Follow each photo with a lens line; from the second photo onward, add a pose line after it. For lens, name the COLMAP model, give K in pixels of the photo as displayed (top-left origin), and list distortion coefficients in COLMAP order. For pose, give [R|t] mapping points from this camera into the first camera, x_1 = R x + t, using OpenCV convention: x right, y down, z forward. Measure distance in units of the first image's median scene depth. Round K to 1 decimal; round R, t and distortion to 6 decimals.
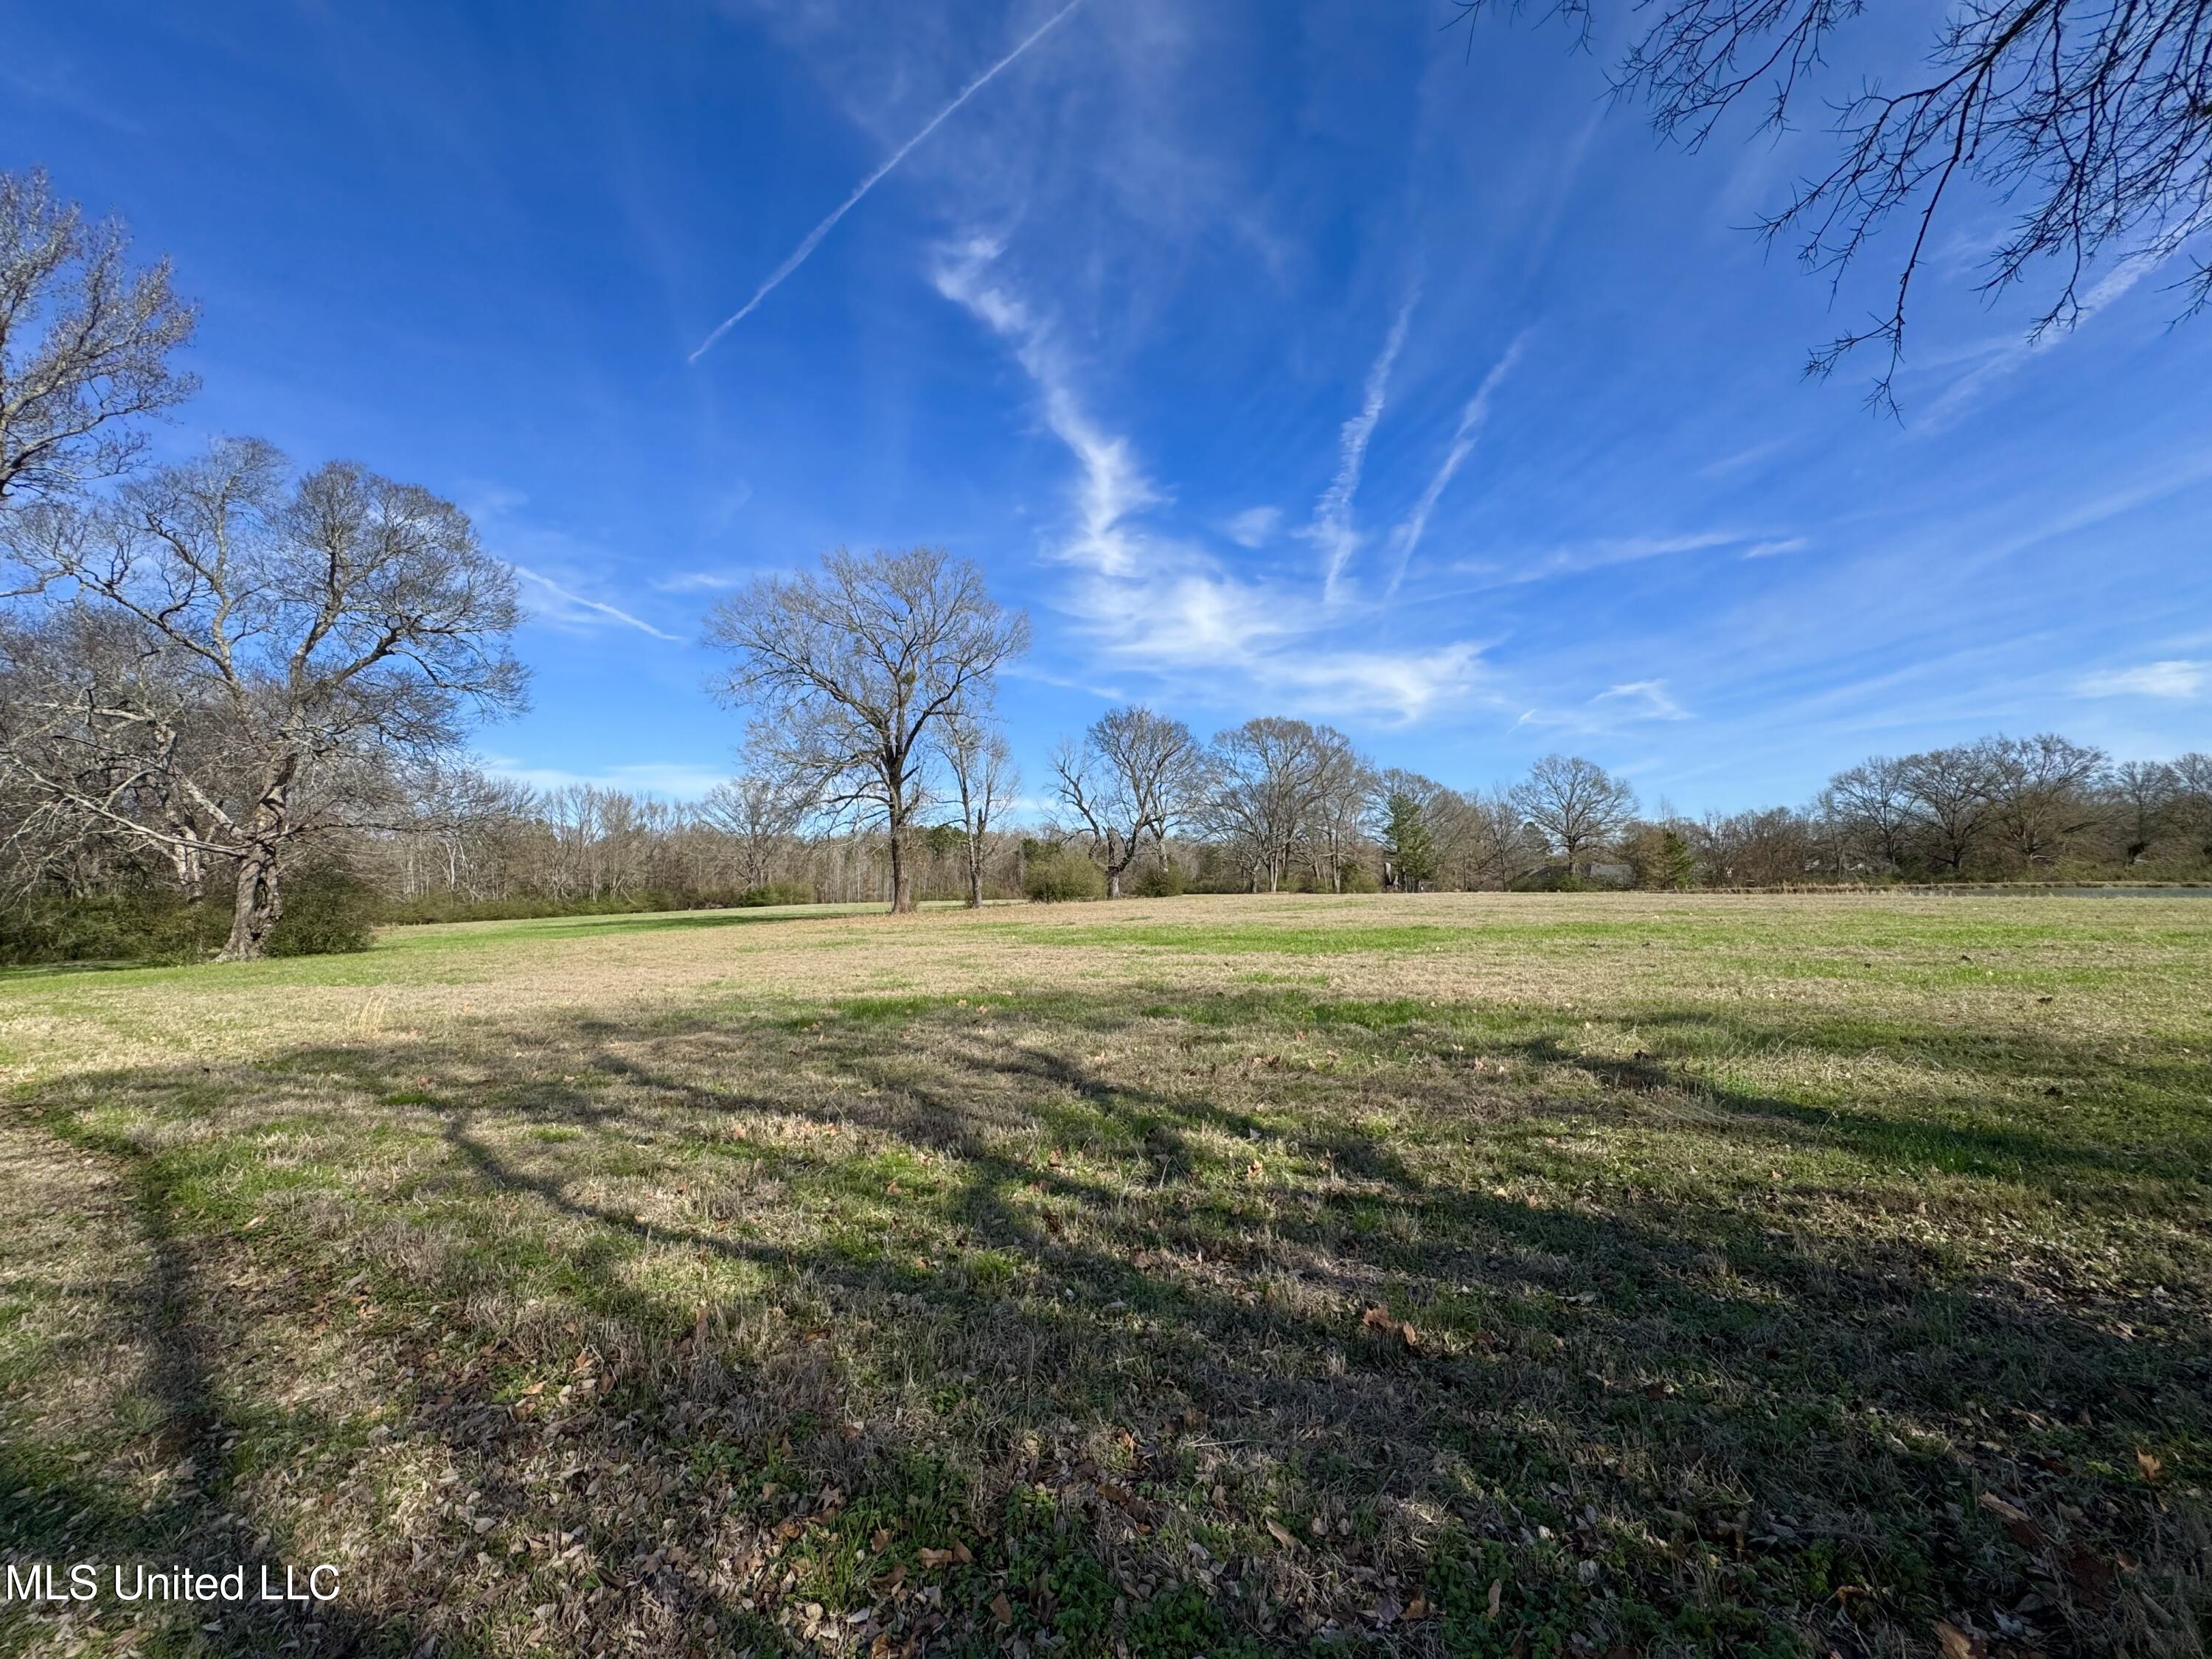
lens RADIAL K [[882.4, 0, 1103.4], [0, 882.4, 830.1], [0, 0, 1]] dist [-0.003529, 0.000267]
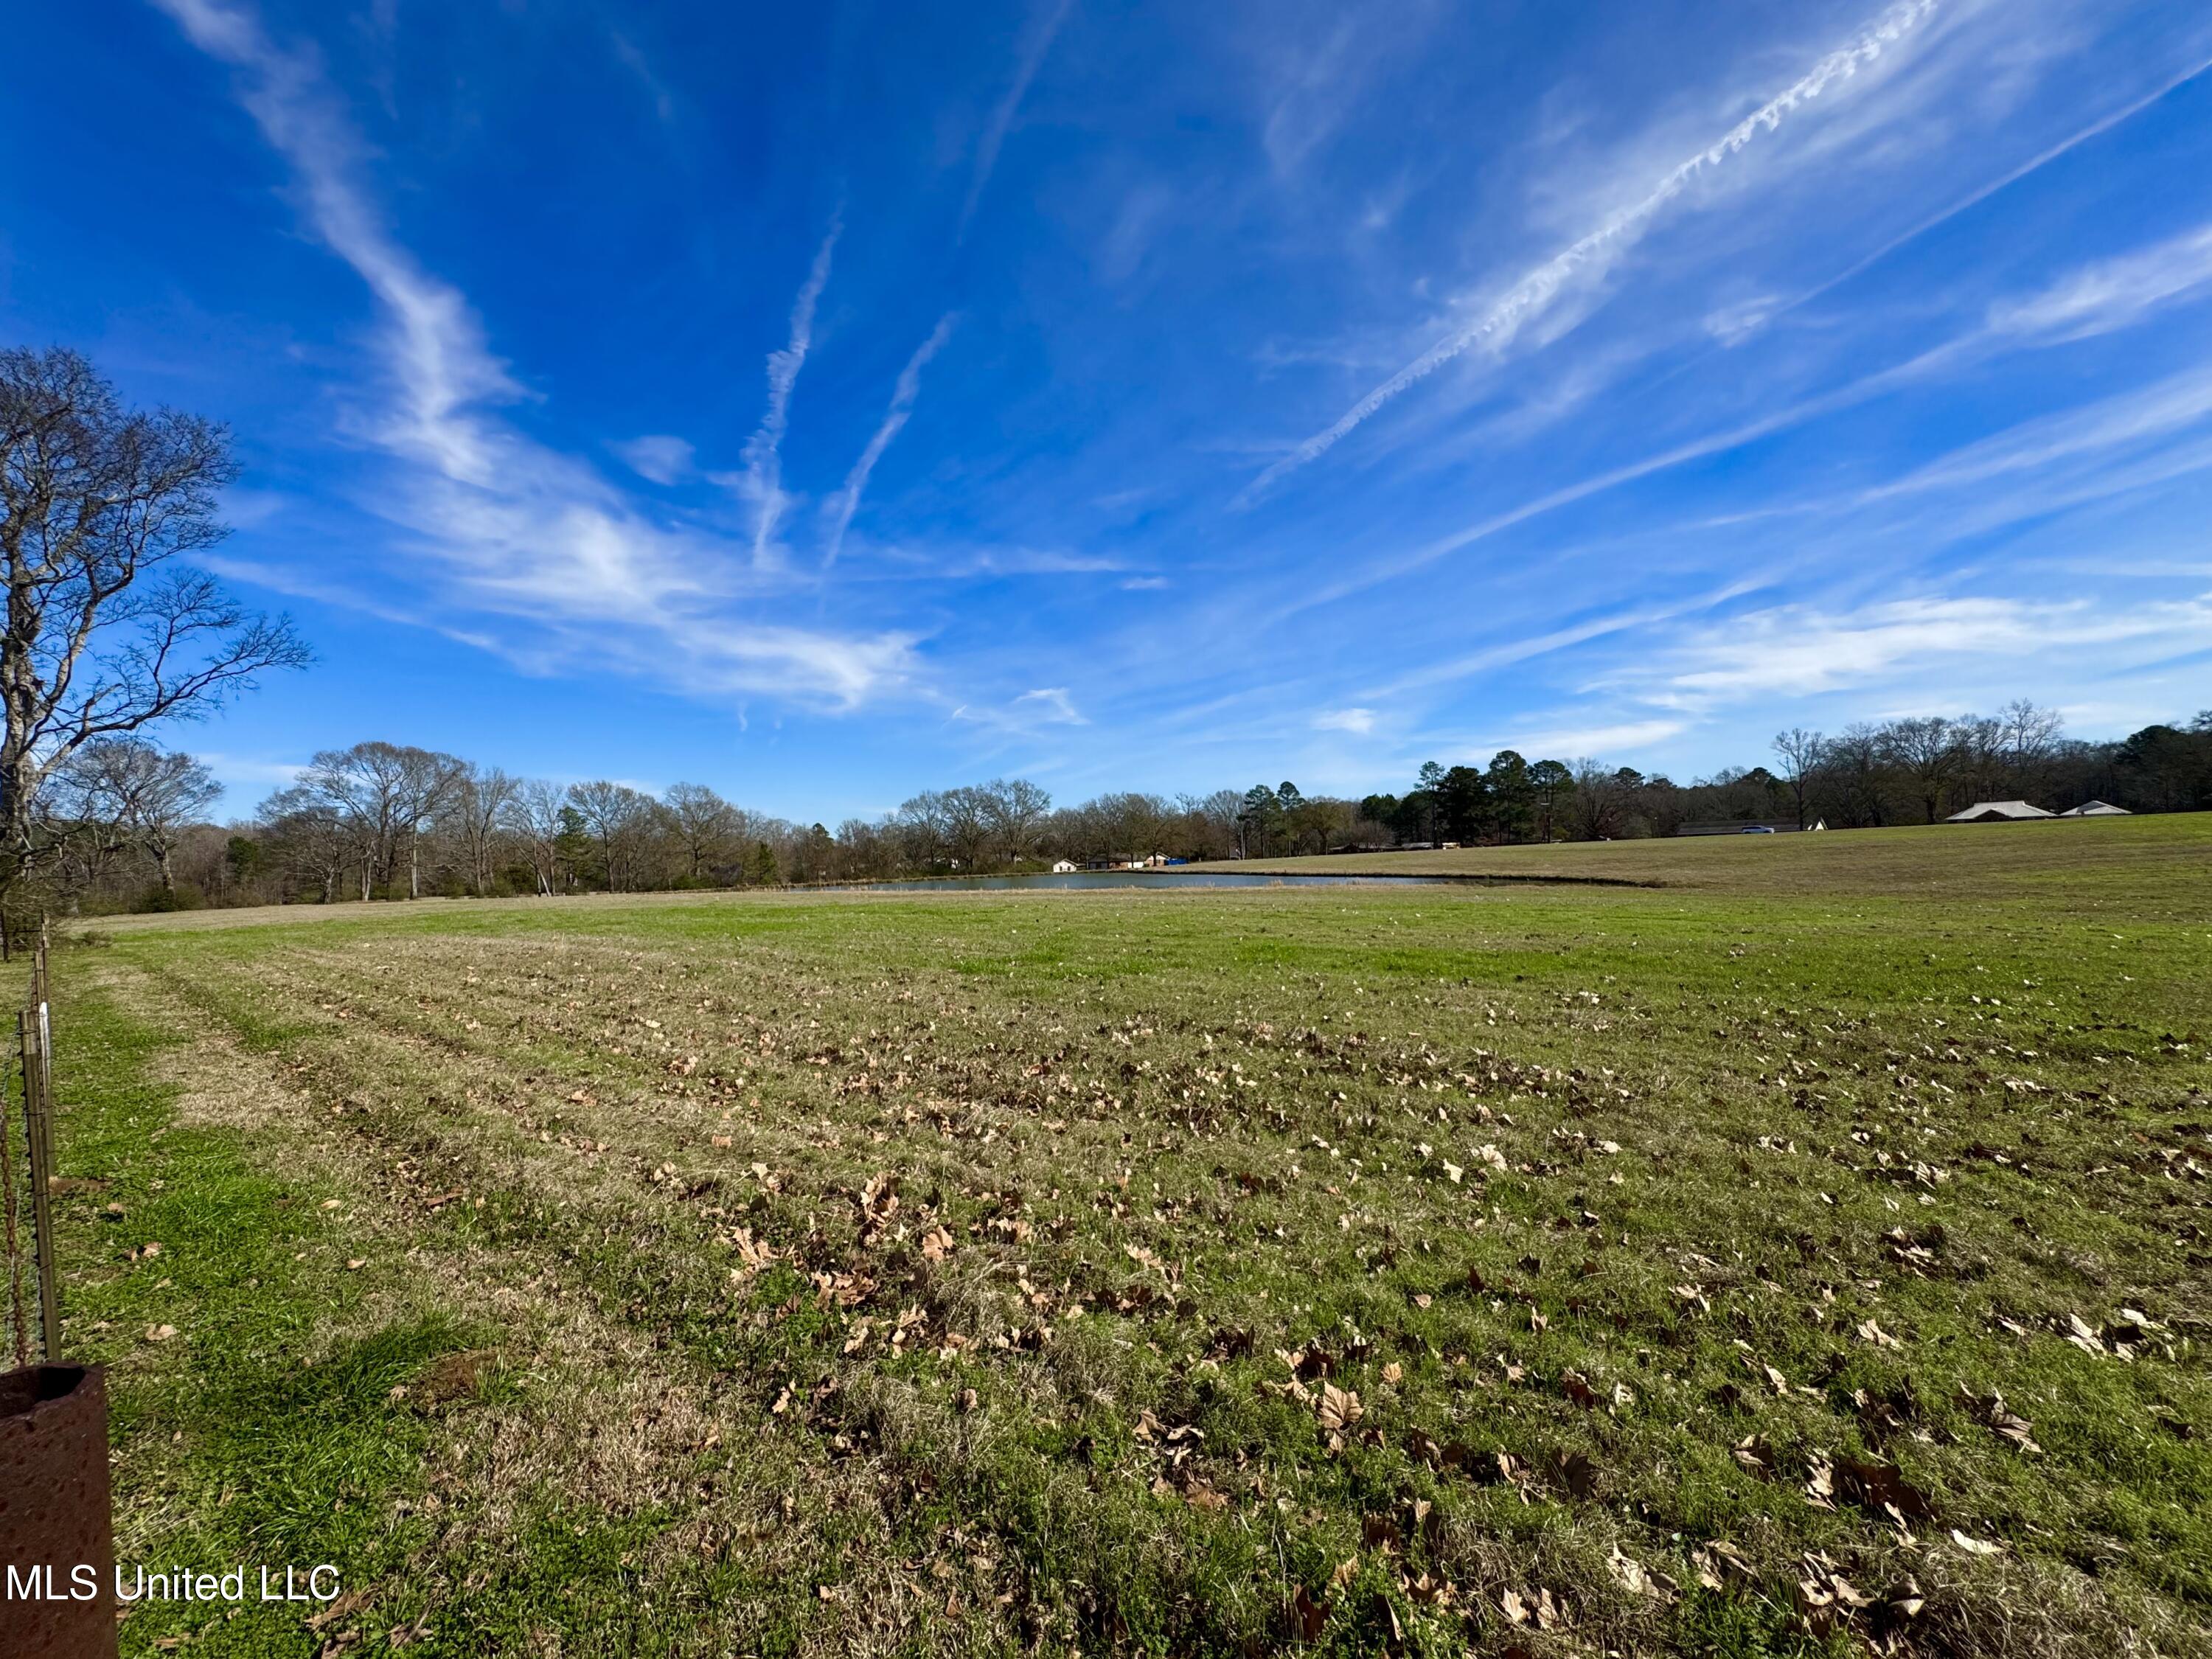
lens RADIAL K [[882.4, 0, 1103.1], [0, 882.4, 826.0], [0, 0, 1]] dist [-0.003529, 0.000267]
pose [[0.820390, 0.005922, 0.571774, 0.057568], [-0.012951, 0.999882, 0.008226, -0.004717], [-0.571658, -0.014154, 0.820370, 0.088107]]
